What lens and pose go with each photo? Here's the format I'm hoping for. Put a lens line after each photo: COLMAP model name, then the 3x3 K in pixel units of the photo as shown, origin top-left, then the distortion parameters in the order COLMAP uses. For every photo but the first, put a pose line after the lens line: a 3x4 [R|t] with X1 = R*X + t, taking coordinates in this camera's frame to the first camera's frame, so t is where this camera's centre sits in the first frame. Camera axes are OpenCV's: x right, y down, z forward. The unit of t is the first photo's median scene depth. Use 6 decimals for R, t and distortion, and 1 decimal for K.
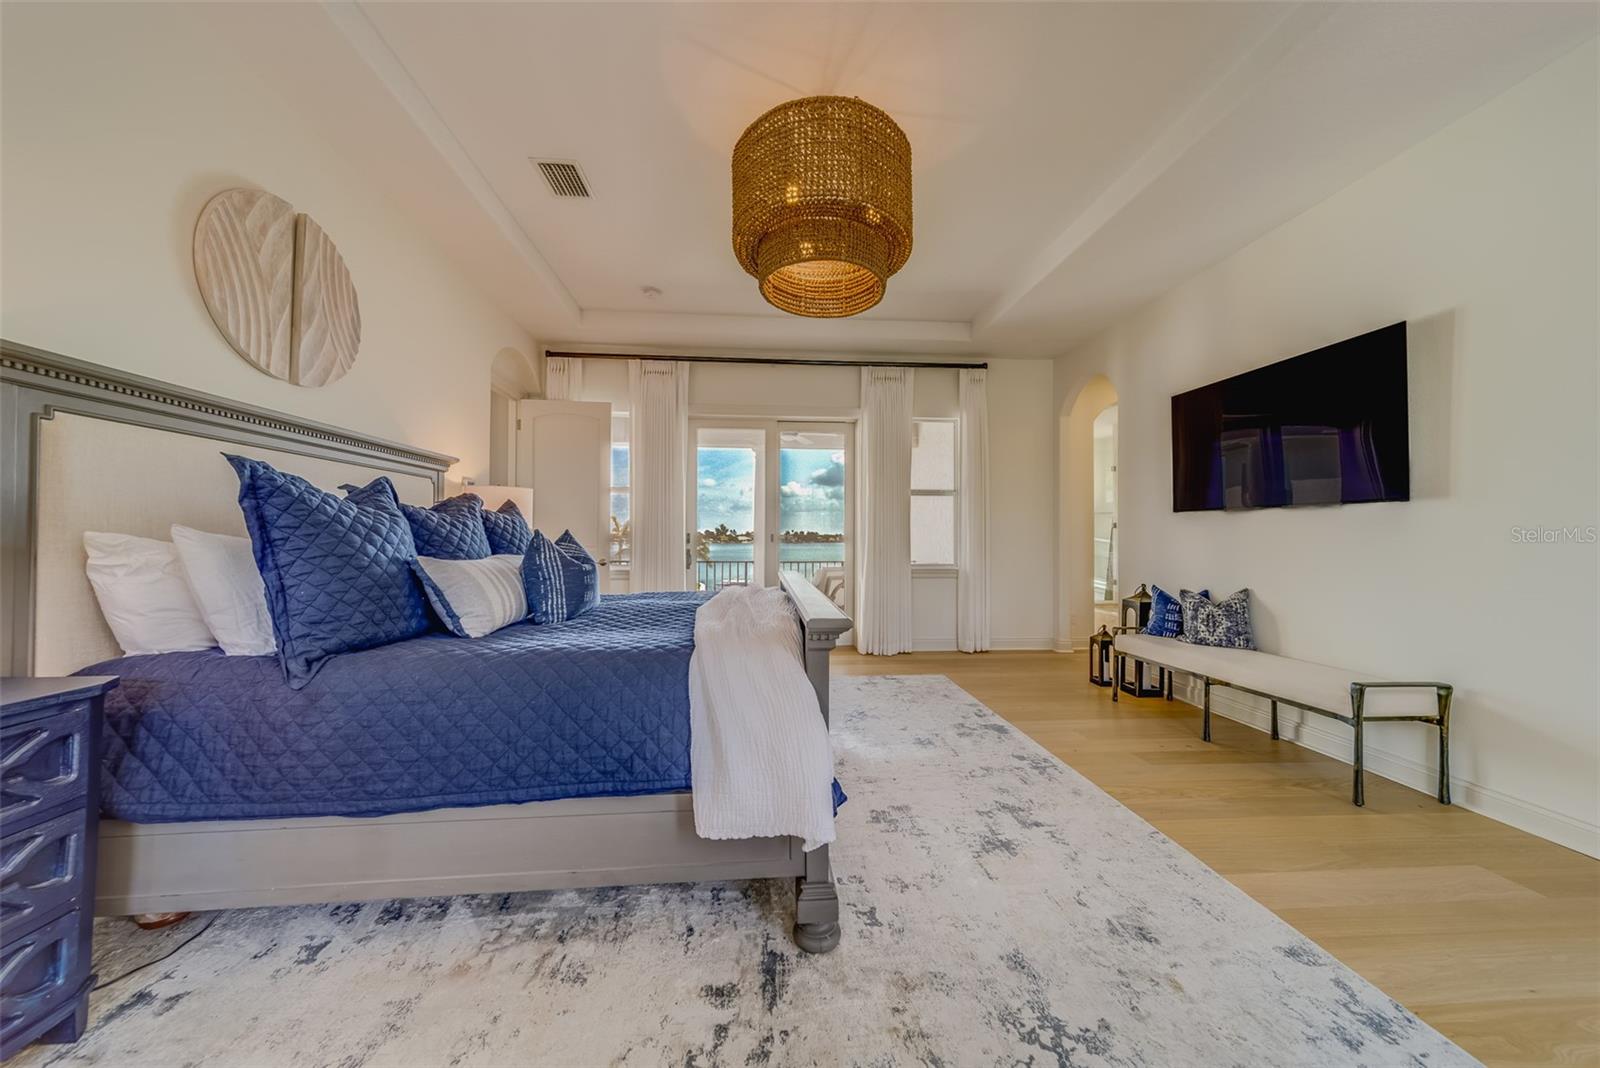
lens RADIAL K [[564.0, 0, 801.2], [0, 564.0, 524.6], [0, 0, 1]] dist [-0.000591, -0.000071]
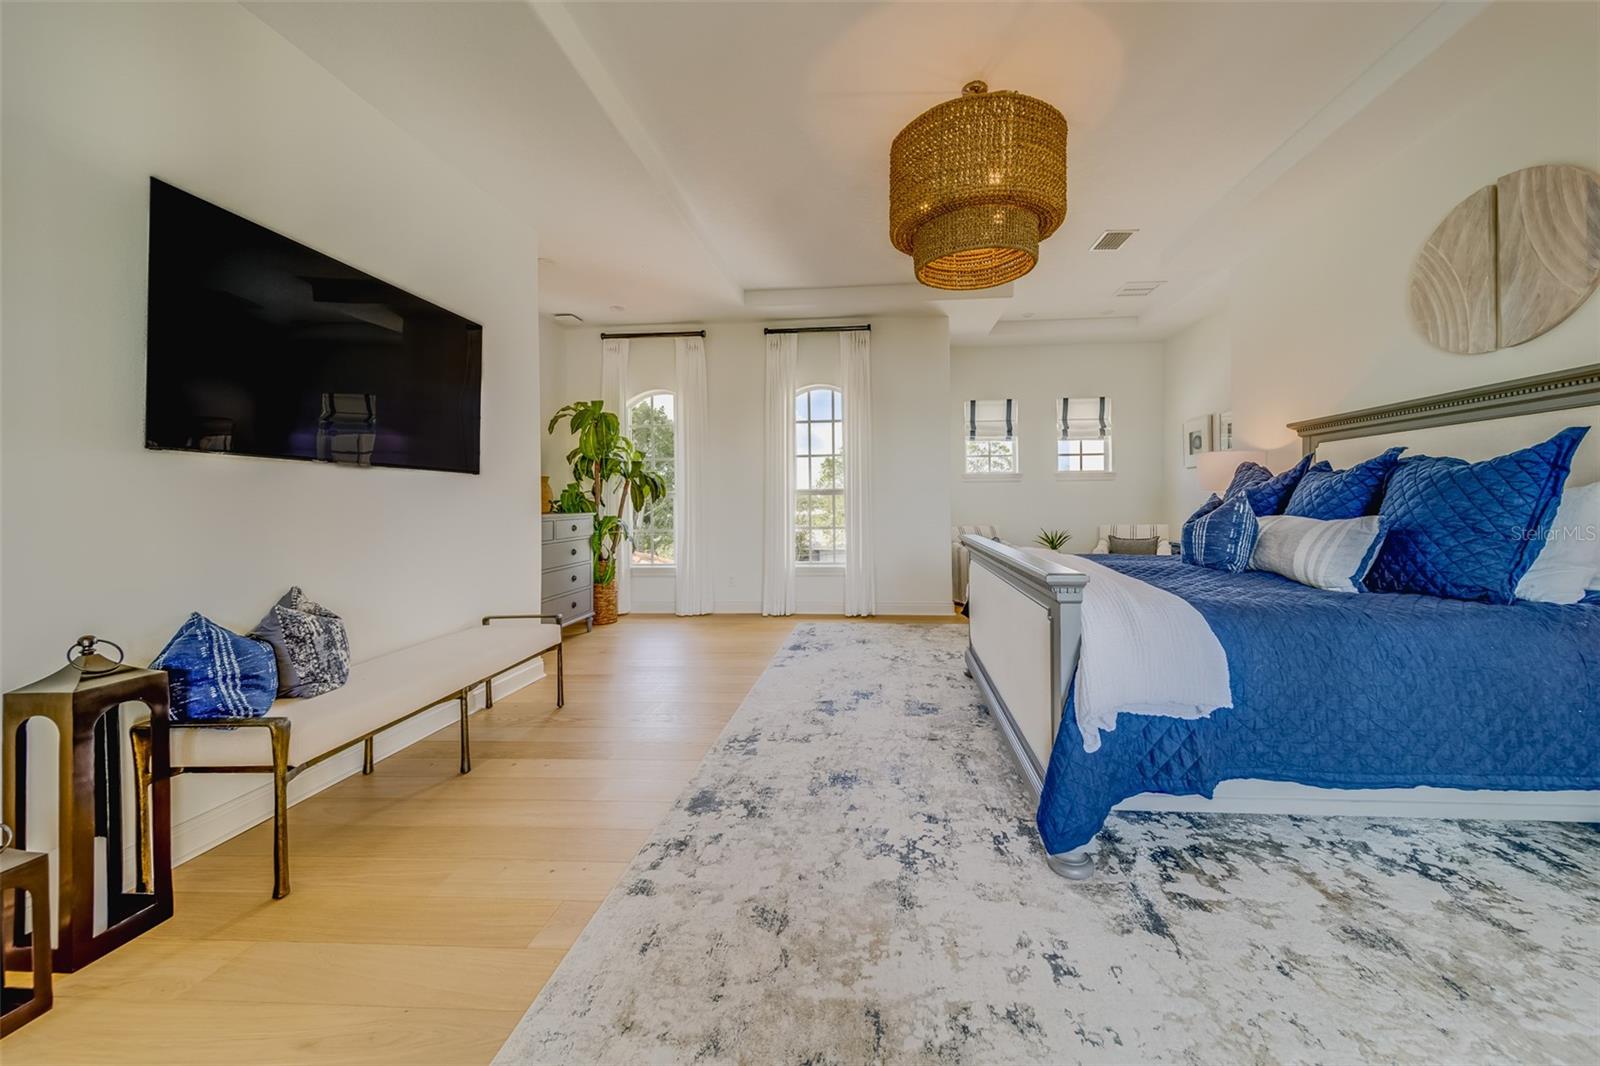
lens RADIAL K [[567.5, 0, 847.9], [0, 567.5, 498.9], [0, 0, 1]] dist [0.007336, -0.000038]
pose [[-0.988647, 0.006413, 0.150123, 0.096146], [0.002168, 0.999594, -0.028425, 0.039792], [-0.150244, -0.027777, -0.988259, 1.741615]]
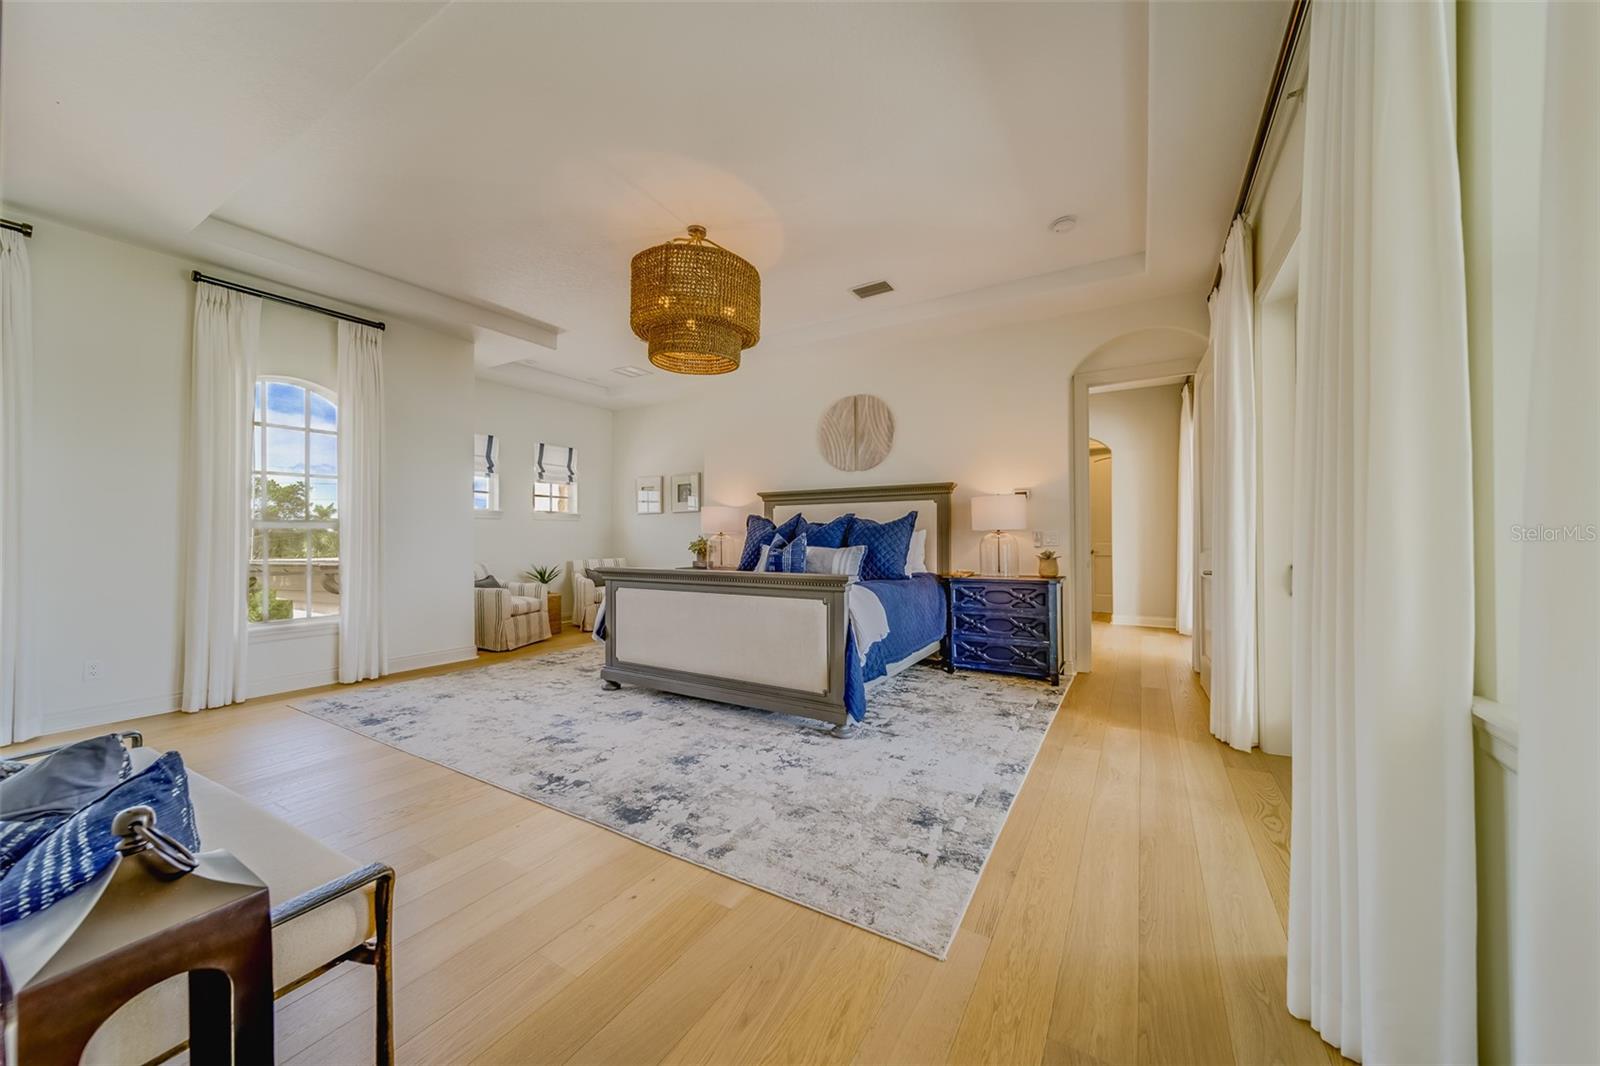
lens RADIAL K [[561.5, 0, 799.5], [0, 561.5, 527.8], [0, 0, 1]] dist [0.007713, -0.000224]
pose [[-0.593510, -0.017062, -0.804645, 0.844649], [0.018902, 0.999204, -0.035130, 0.044126], [0.804604, -0.036059, -0.592716, 1.699779]]
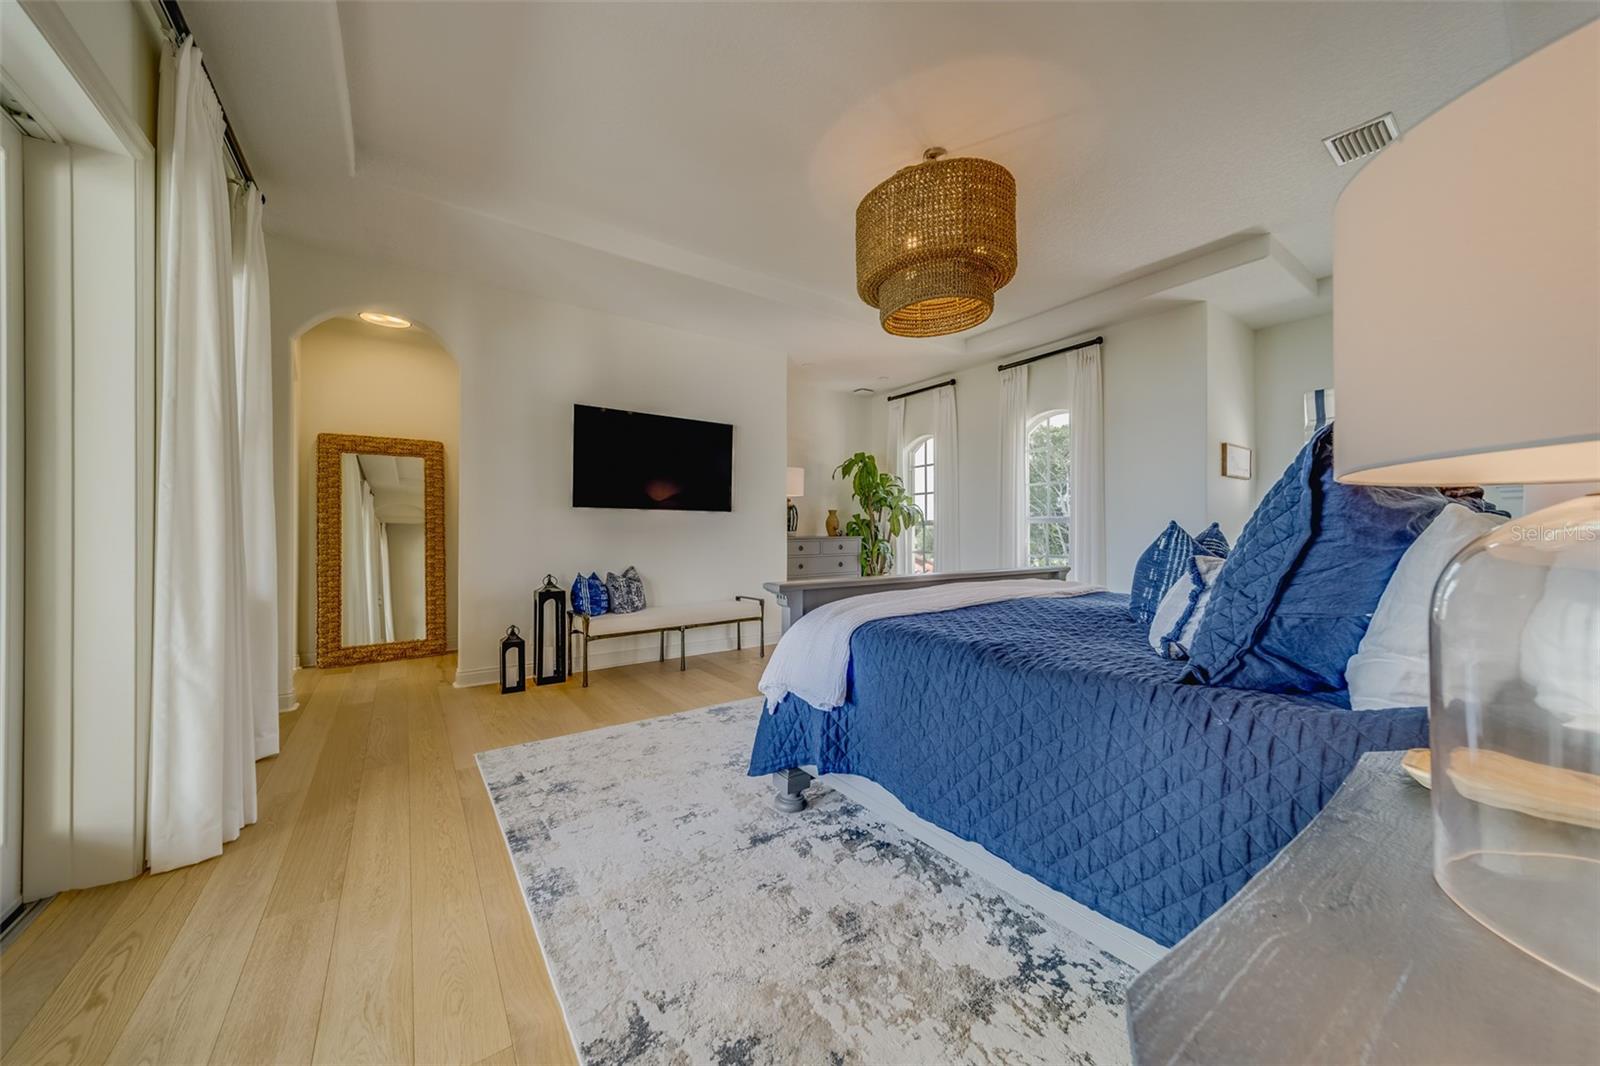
lens RADIAL K [[551.3, 0, 802.9], [0, 551.3, 528.5], [0, 0, 1]] dist [0.008563, -0.000022]
pose [[-0.510806, -0.001016, 0.859696, -0.668652], [-0.022653, 0.999668, -0.012278, 0.031424], [-0.859398, -0.025746, -0.510659, 1.509487]]
